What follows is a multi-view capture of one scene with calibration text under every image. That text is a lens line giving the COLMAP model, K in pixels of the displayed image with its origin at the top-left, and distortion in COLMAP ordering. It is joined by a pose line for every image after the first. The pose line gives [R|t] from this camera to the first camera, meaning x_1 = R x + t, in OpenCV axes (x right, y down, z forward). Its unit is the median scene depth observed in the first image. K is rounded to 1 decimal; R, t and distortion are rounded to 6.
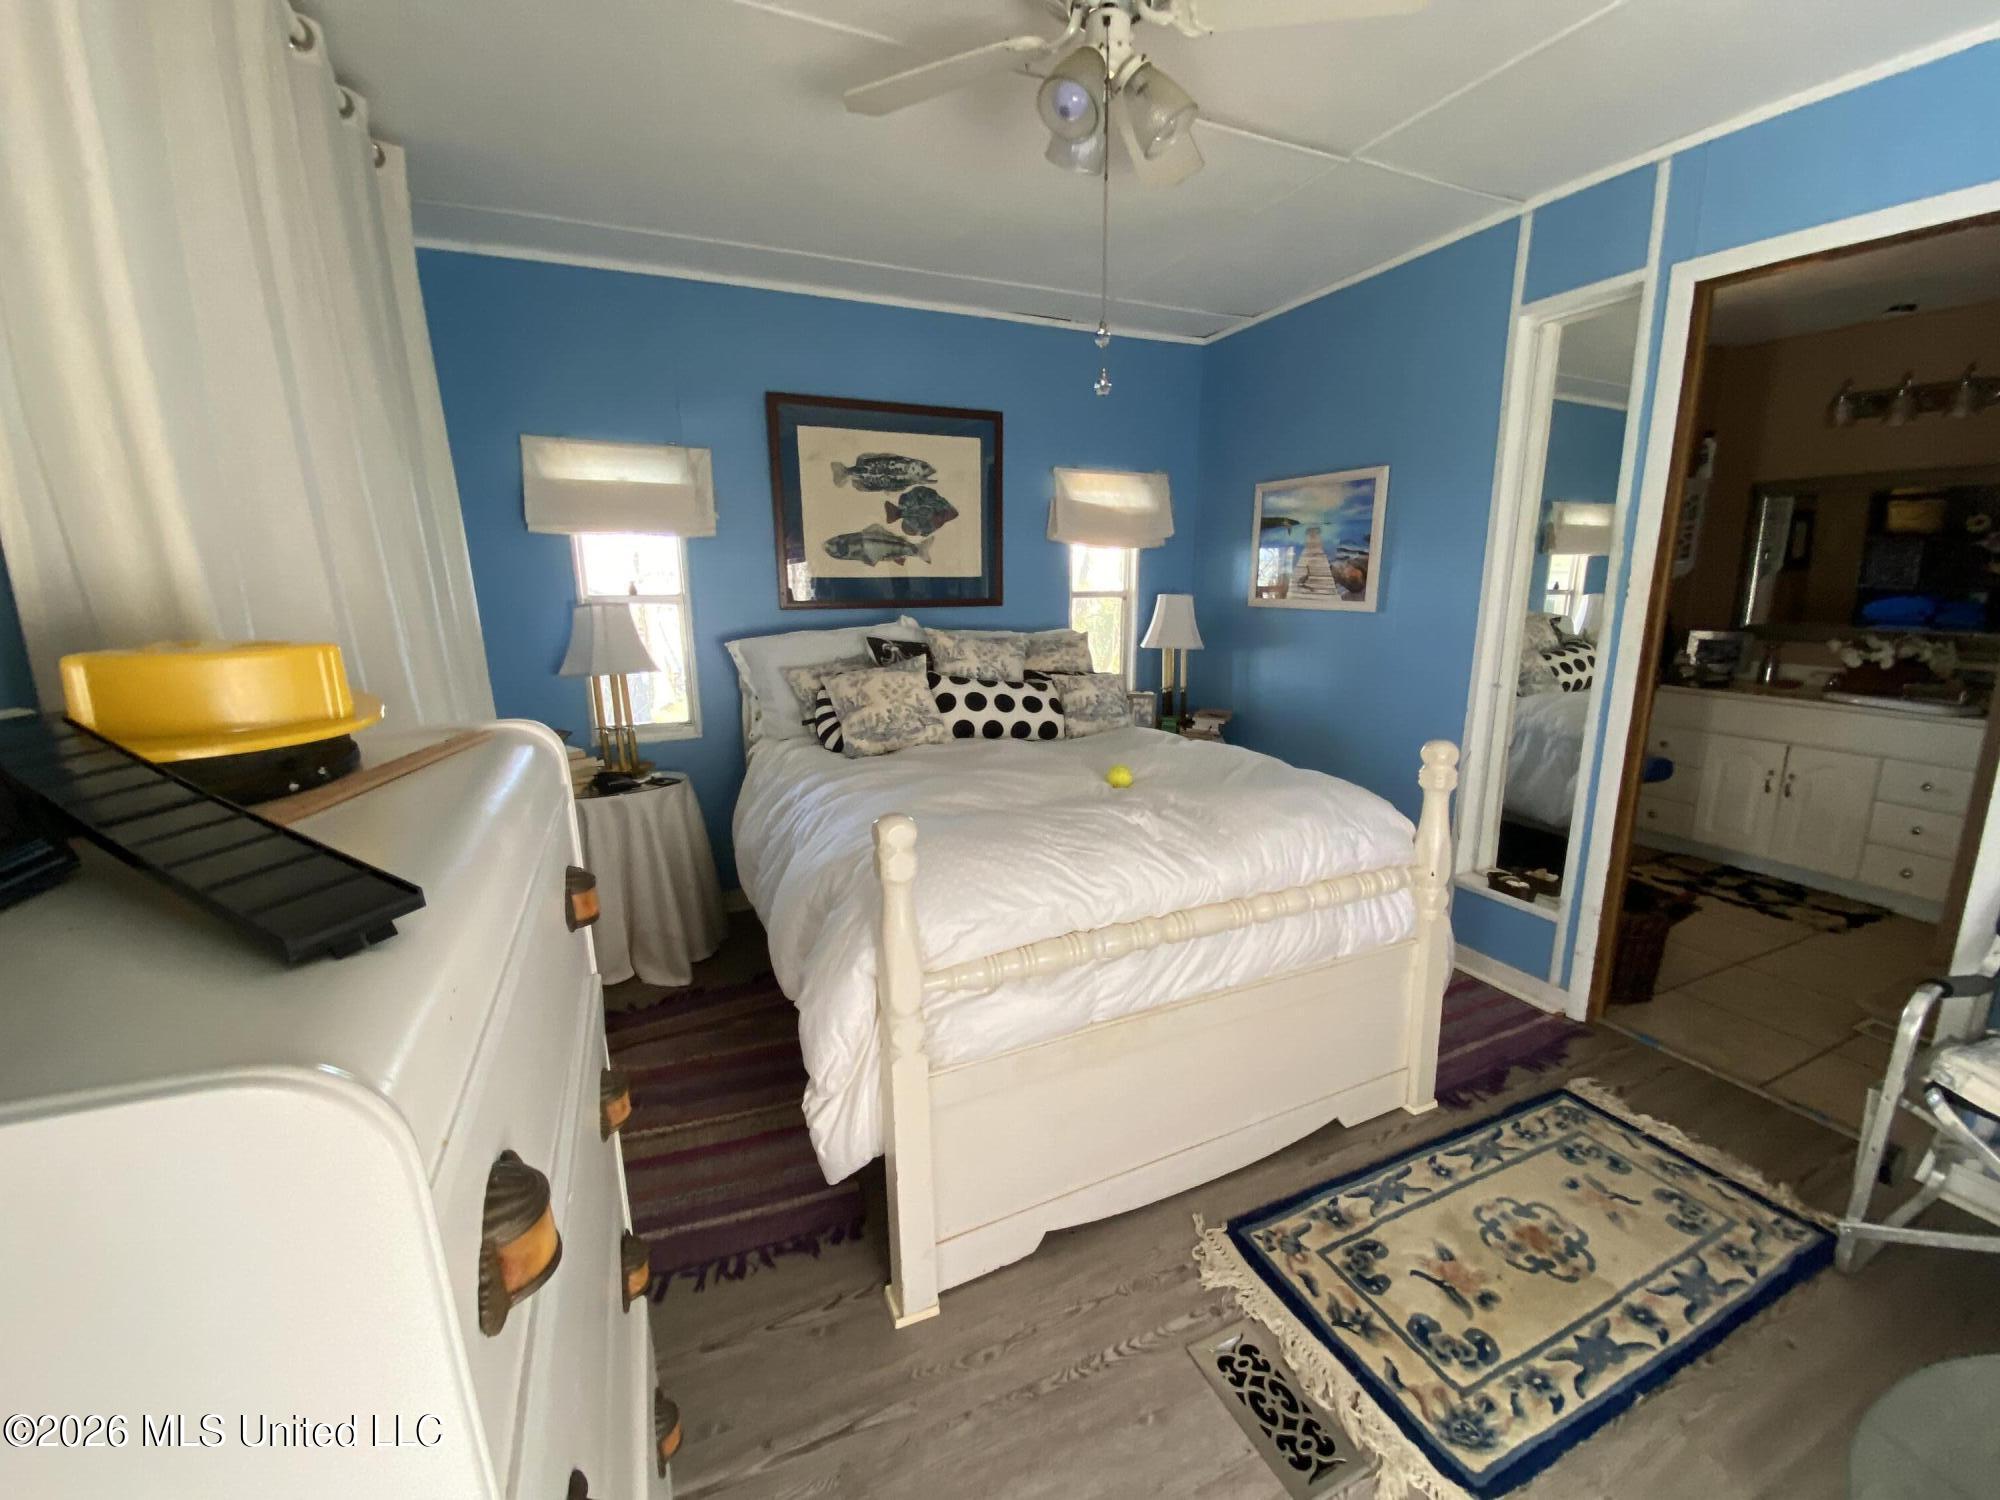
lens RADIAL K [[800.2, 0, 992.6], [0, 800.2, 753.3], [0, 0, 1]] dist [-0.035484, -0.001644]
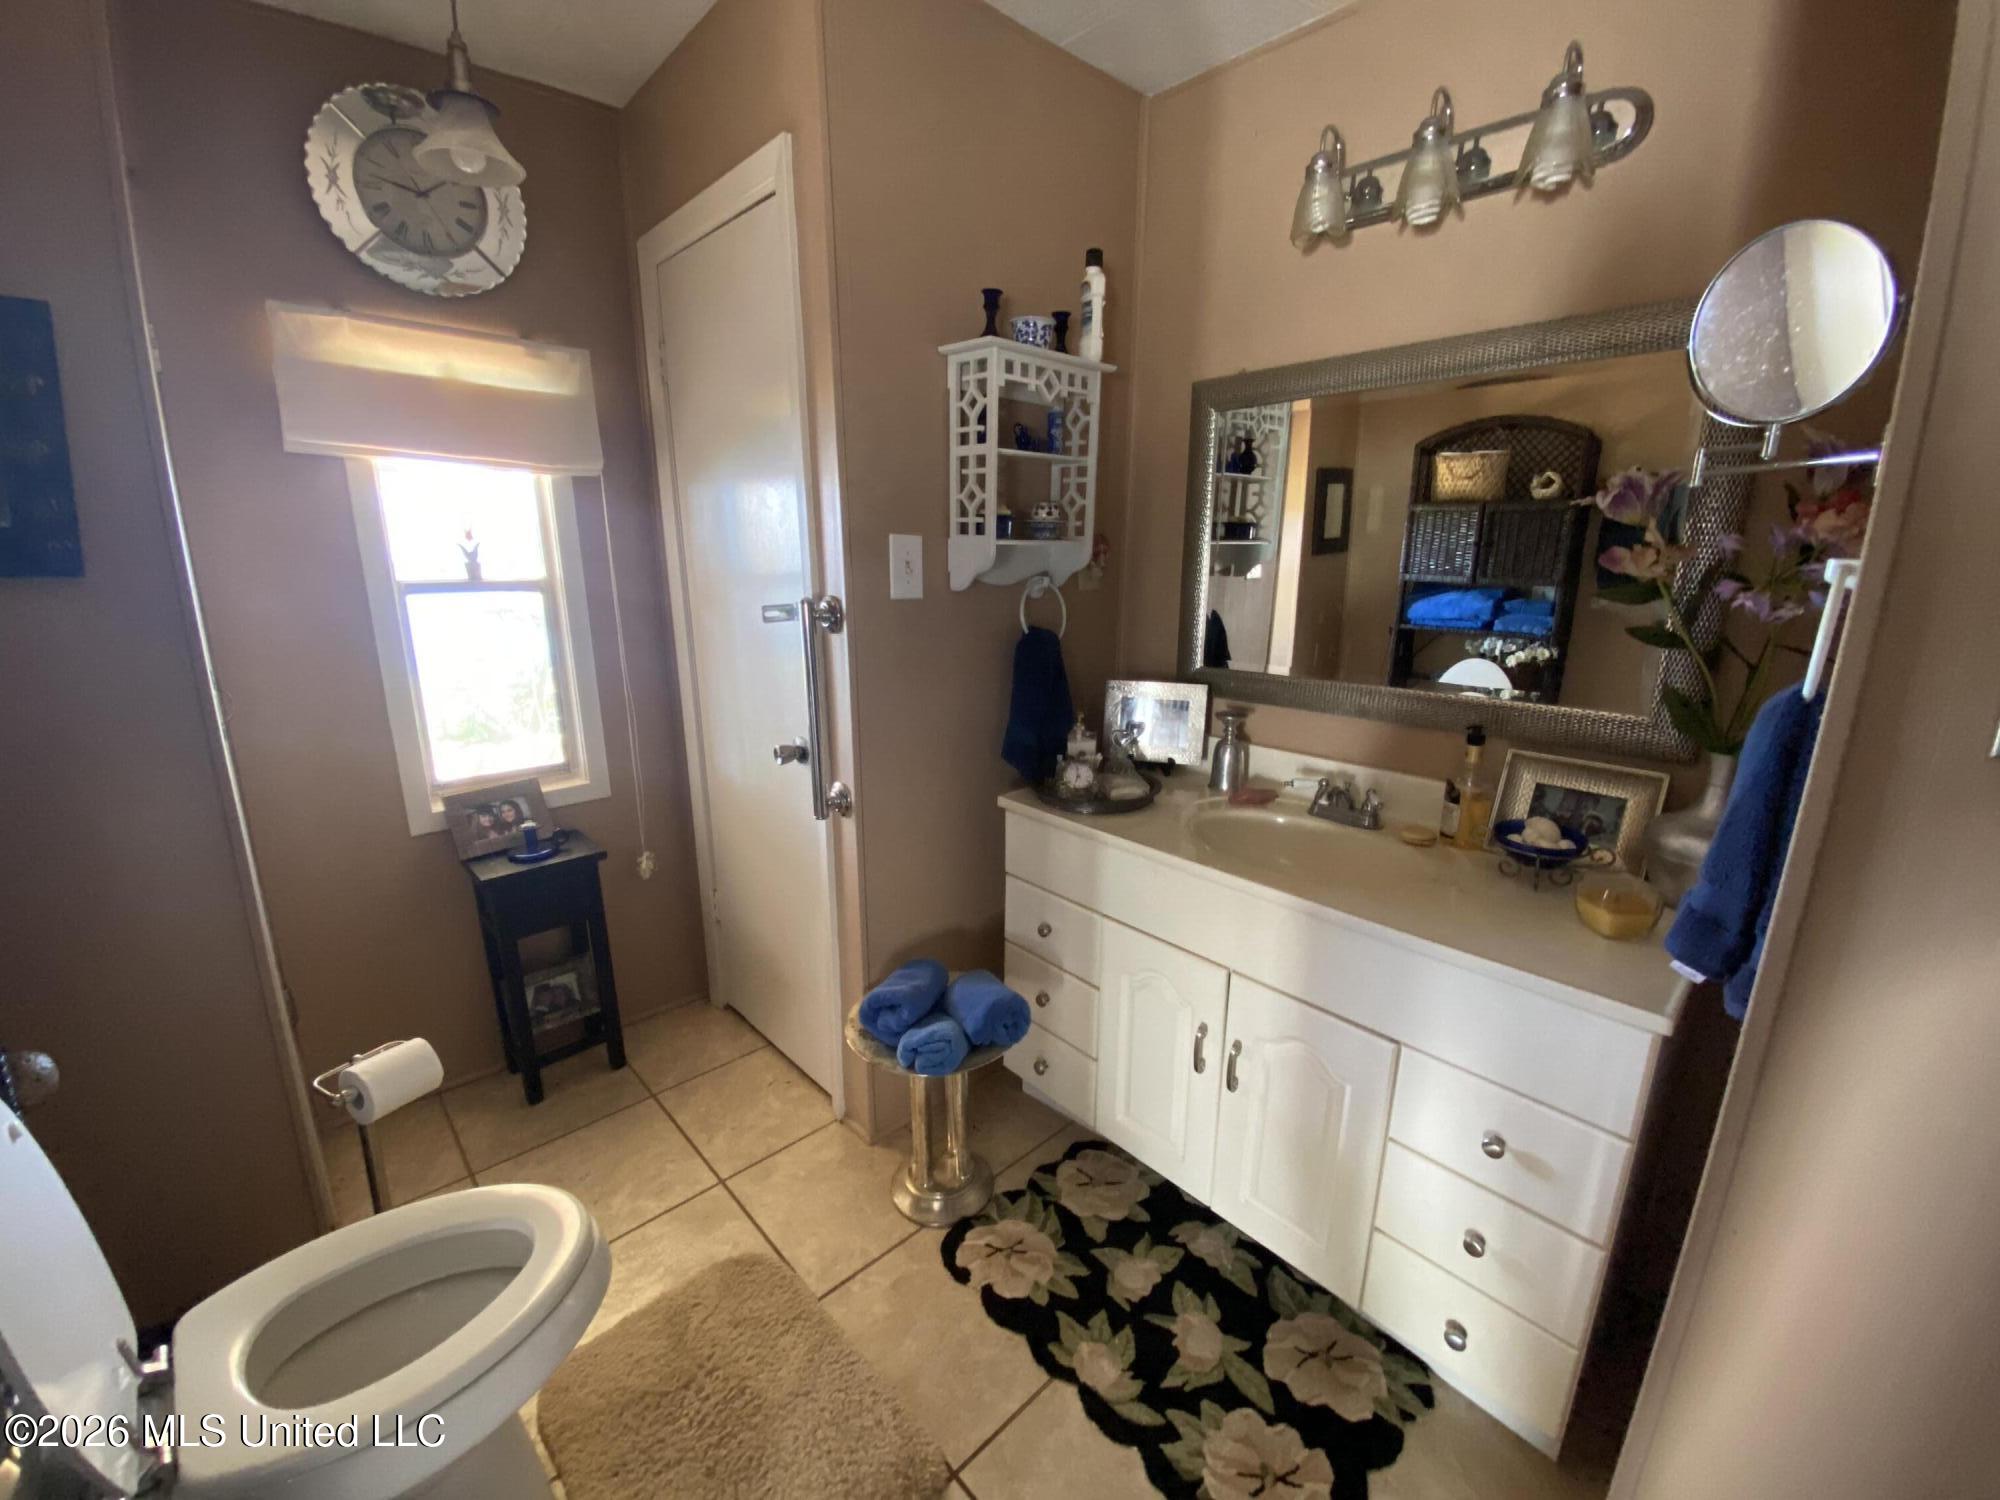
lens RADIAL K [[800.2, 0, 1011.3], [0, 800.2, 748.9], [0, 0, 1]] dist [-0.035484, -0.001644]
pose [[0.936965, -0.064037, 0.343506, 0.717873], [0.057933, 0.997927, 0.028015, -0.138530], [-0.344588, -0.006349, 0.938733, 0.580971]]
